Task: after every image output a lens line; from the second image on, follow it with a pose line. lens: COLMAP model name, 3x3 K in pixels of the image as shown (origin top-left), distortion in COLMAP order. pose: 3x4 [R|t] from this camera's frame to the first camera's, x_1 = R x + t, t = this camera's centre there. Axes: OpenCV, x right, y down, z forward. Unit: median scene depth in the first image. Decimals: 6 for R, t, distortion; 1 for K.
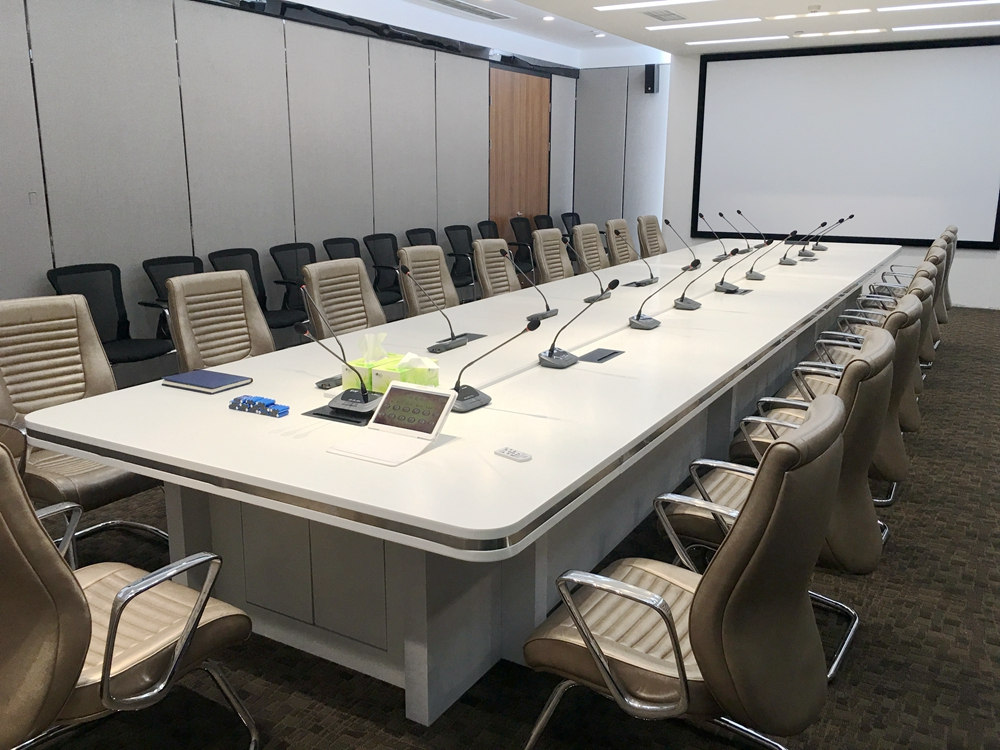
lens RADIAL K [[853.5, 0, 500.0], [0, 853.5, 375.0], [0, 0, 1]] dist [0.083118, -0.134571]
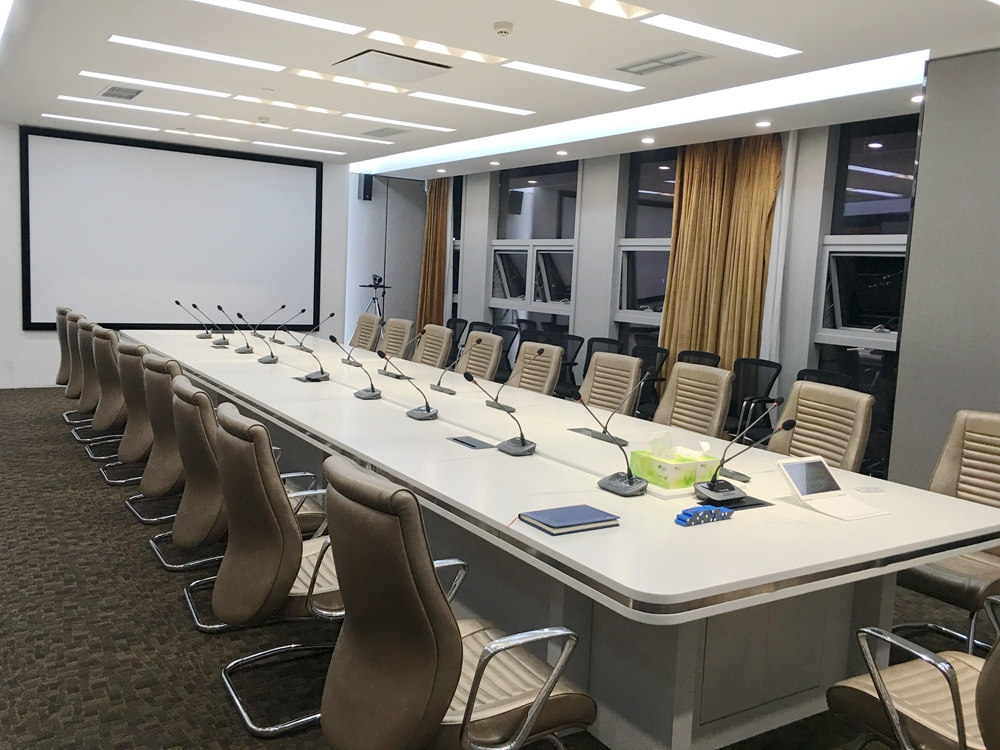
lens RADIAL K [[847.5, 0, 500.0], [0, 847.5, 375.0], [0, 0, 1]] dist [0.103215, -0.124154]
pose [[0.454029, -0.089260, 0.886504, -0.486885], [0.168602, 0.985600, 0.012887, -0.068827], [-0.874889, 0.143615, 0.462541, 0.280196]]
